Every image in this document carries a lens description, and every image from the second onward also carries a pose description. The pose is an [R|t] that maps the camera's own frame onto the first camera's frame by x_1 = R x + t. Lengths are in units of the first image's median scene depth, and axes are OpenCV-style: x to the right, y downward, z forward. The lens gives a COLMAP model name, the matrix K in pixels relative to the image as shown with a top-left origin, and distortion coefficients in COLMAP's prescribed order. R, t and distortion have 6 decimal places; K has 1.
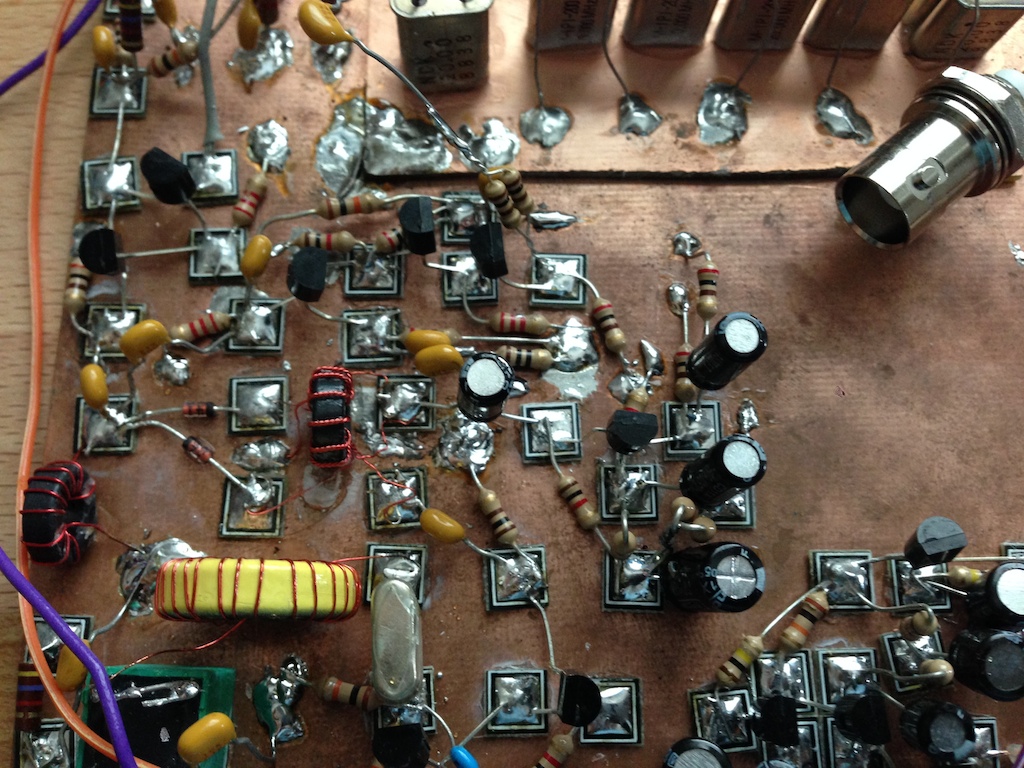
lens RADIAL K [[987.8, 0, 505.0], [0, 987.8, 389.5], [0, 0, 1]] dist [0.000128, 0.000000]
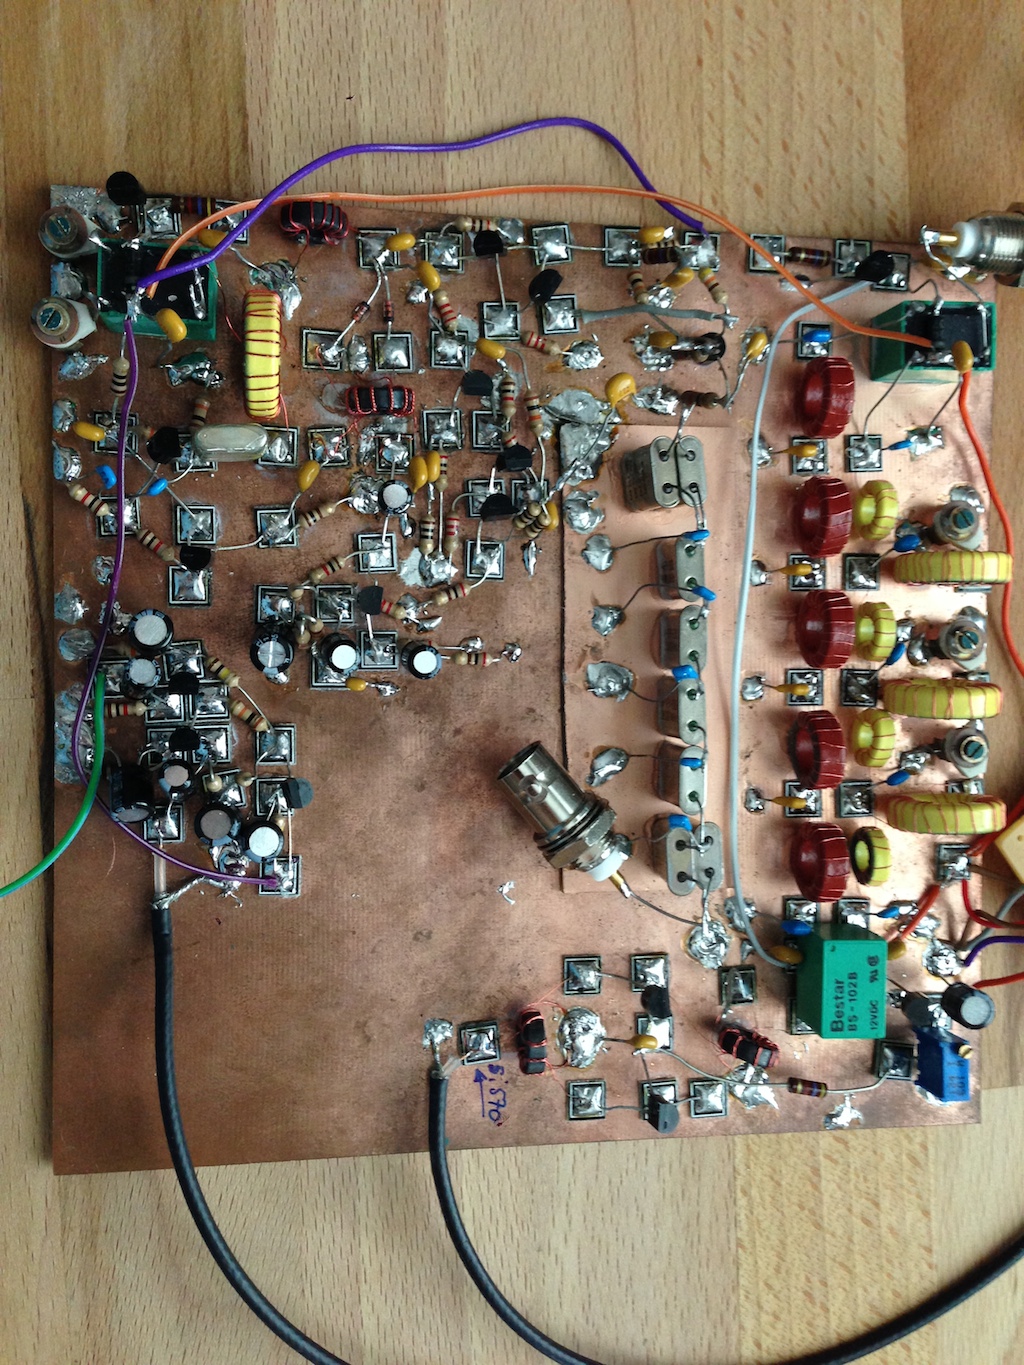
lens RADIAL K [[1316.7, 0, 519.1], [0, 1316.7, 693.3], [0, 0, 1]] dist [0.000128, 0.000000]
pose [[0.003522, 0.999964, 0.007706, 0.243560], [-0.997137, 0.002930, 0.075554, -0.319433], [0.075529, -0.007950, 0.997112, -0.943184]]
